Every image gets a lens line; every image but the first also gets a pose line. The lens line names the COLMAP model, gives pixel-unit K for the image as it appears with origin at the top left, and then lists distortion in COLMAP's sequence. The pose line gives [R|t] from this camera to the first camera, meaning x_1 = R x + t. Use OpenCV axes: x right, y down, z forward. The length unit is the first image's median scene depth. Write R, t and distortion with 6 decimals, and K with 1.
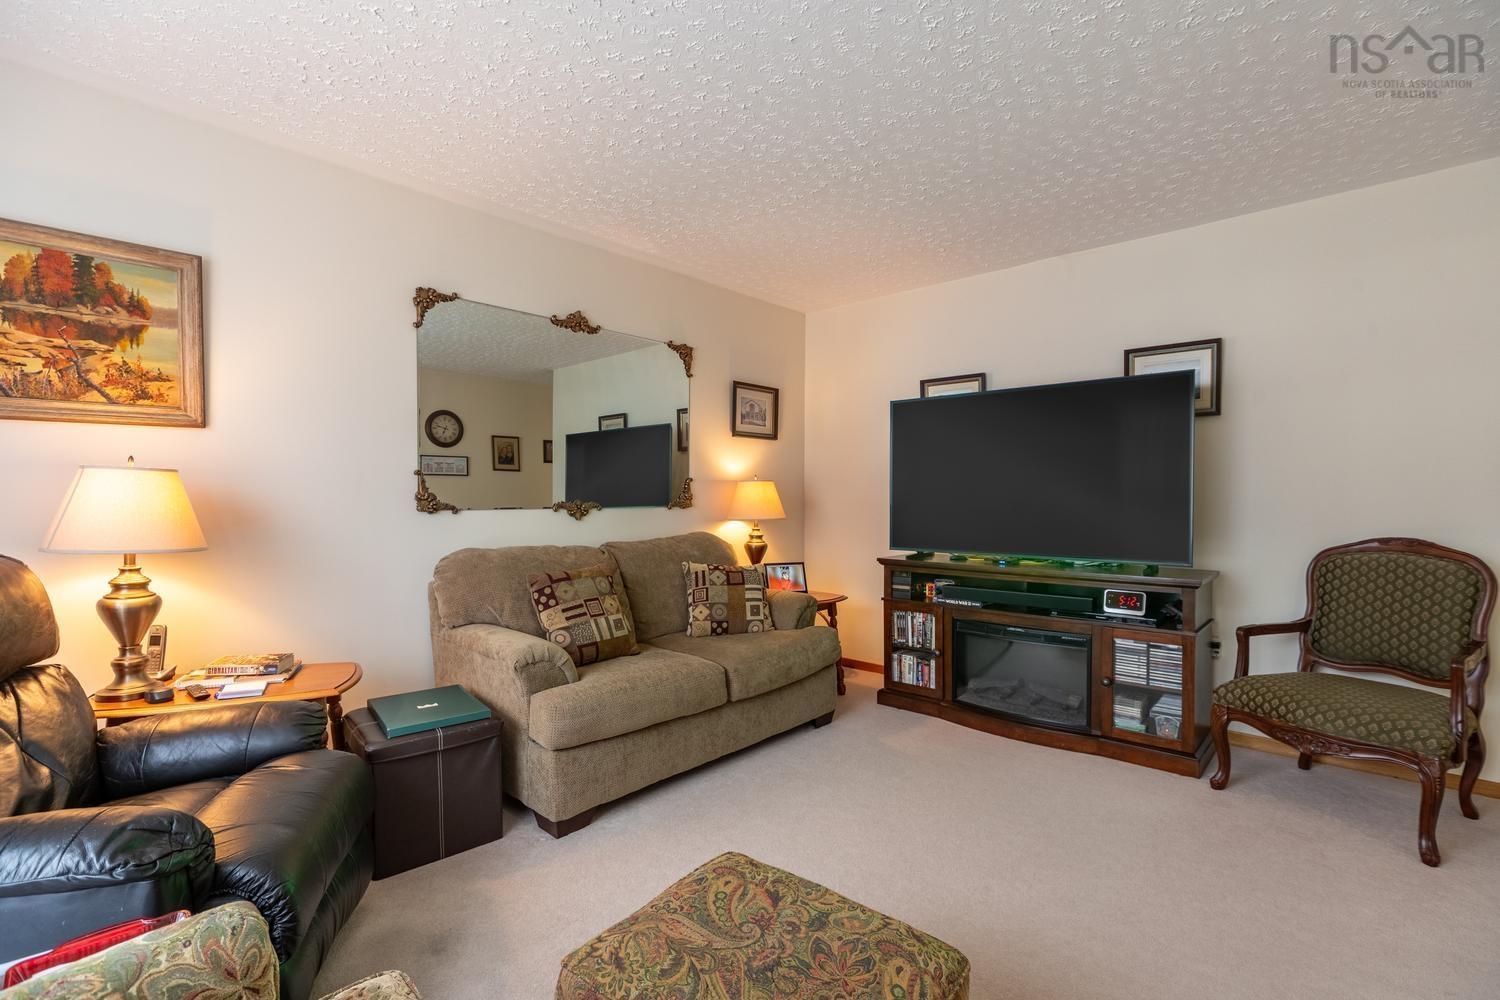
lens RADIAL K [[688.7, 0, 750.0], [0, 688.7, 500.0], [0, 0, 1]] dist [0.000406, 0.000468]
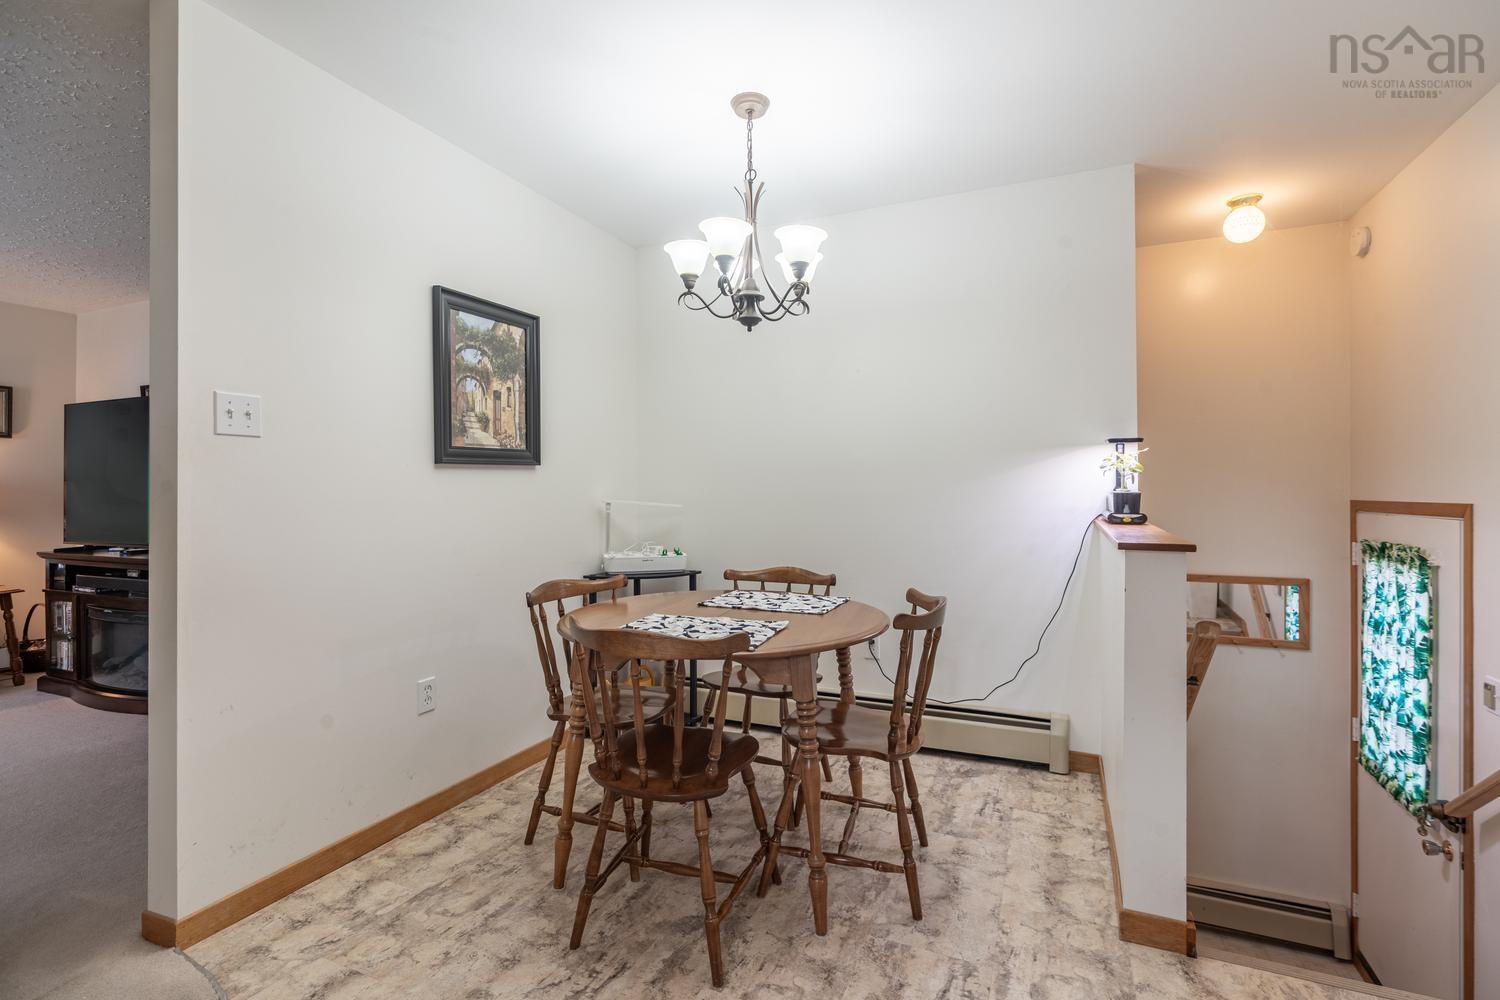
lens RADIAL K [[688.7, 0, 750.0], [0, 688.7, 500.0], [0, 0, 1]] dist [0.000406, 0.000468]
pose [[0.950354, 0.000794, 0.311171, 1.101061], [0.001401, 0.999976, -0.006832, 0.017138], [-0.311169, 0.006929, 0.950329, -0.417234]]
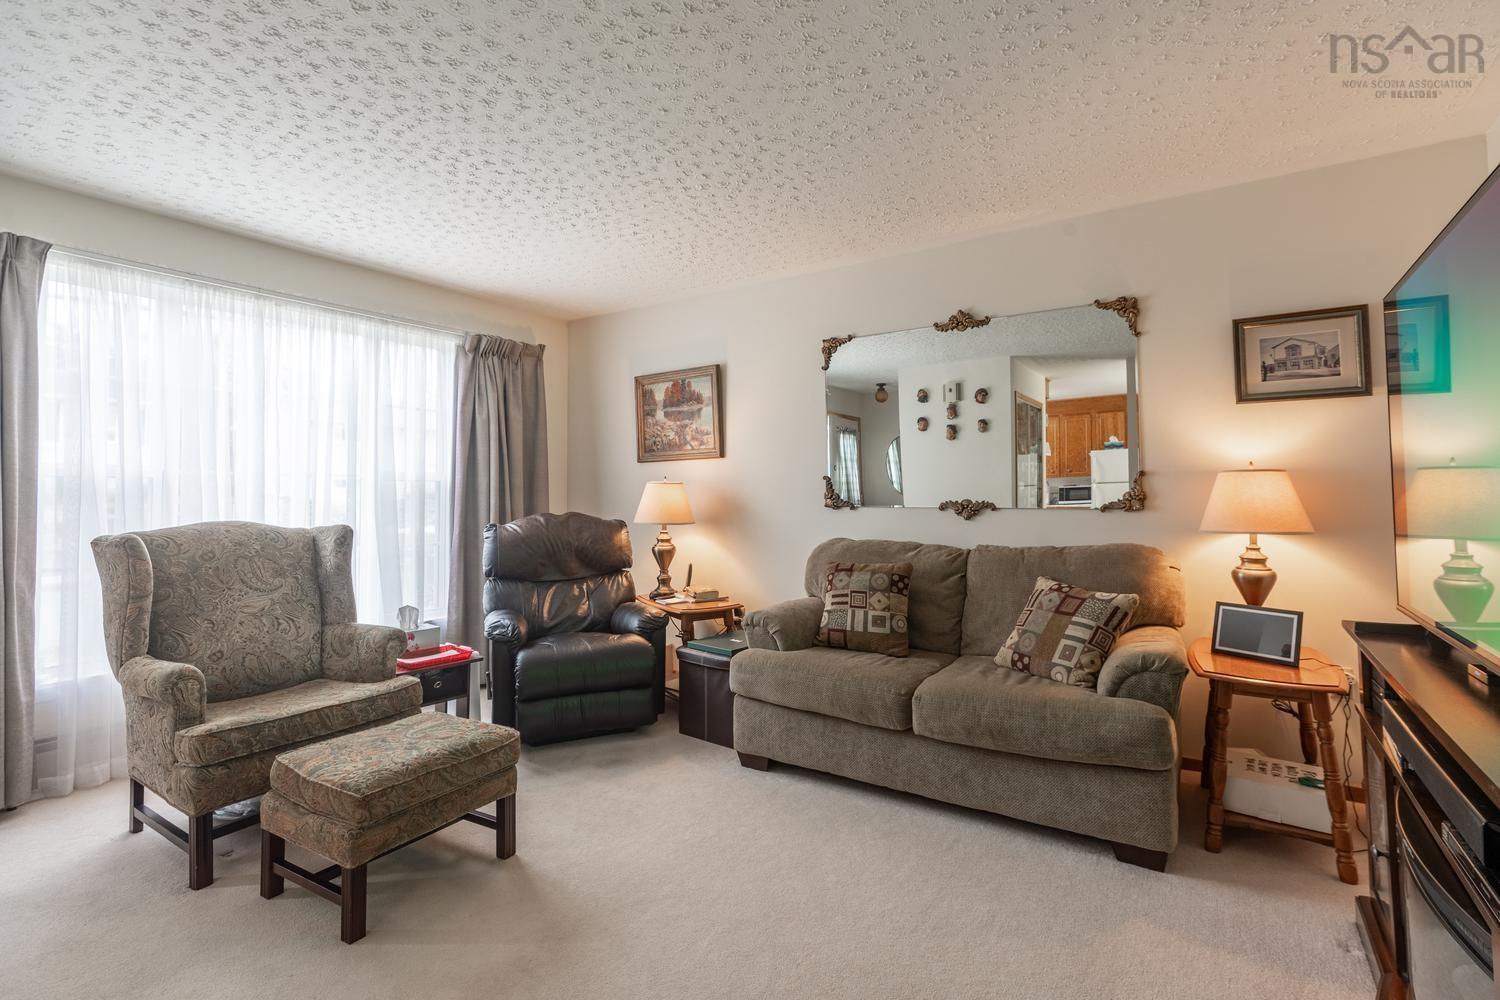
lens RADIAL K [[703.6, 0, 755.5], [0, 703.6, 459.6], [0, 0, 1]] dist [-0.001987, -0.000101]
pose [[0.145036, -0.049408, -0.988192, 0.780512], [-0.003083, 0.998725, -0.050387, -0.006138], [0.989422, 0.010355, 0.144699, 0.623715]]
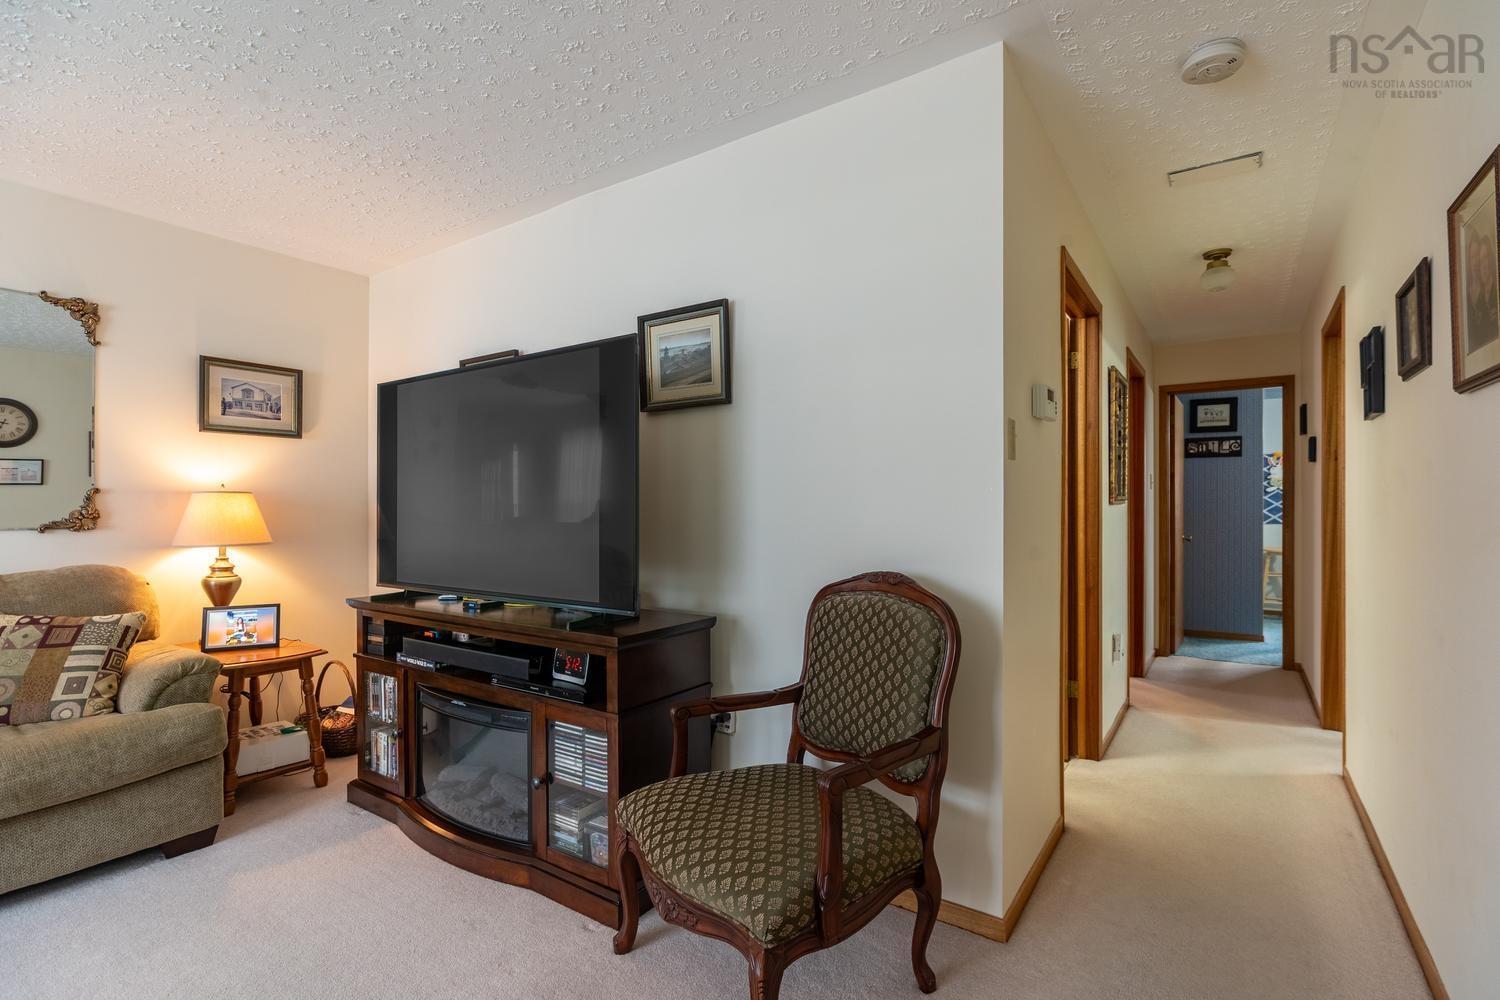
lens RADIAL K [[698.8, 0, 749.6], [0, 698.8, 506.3], [0, 0, 1]] dist [-0.000246, 0.000041]
pose [[0.992097, -0.000686, 0.125470, 0.633656], [0.002042, 0.999941, -0.010685, -0.005634], [-0.125455, 0.010857, 0.992040, 0.268658]]
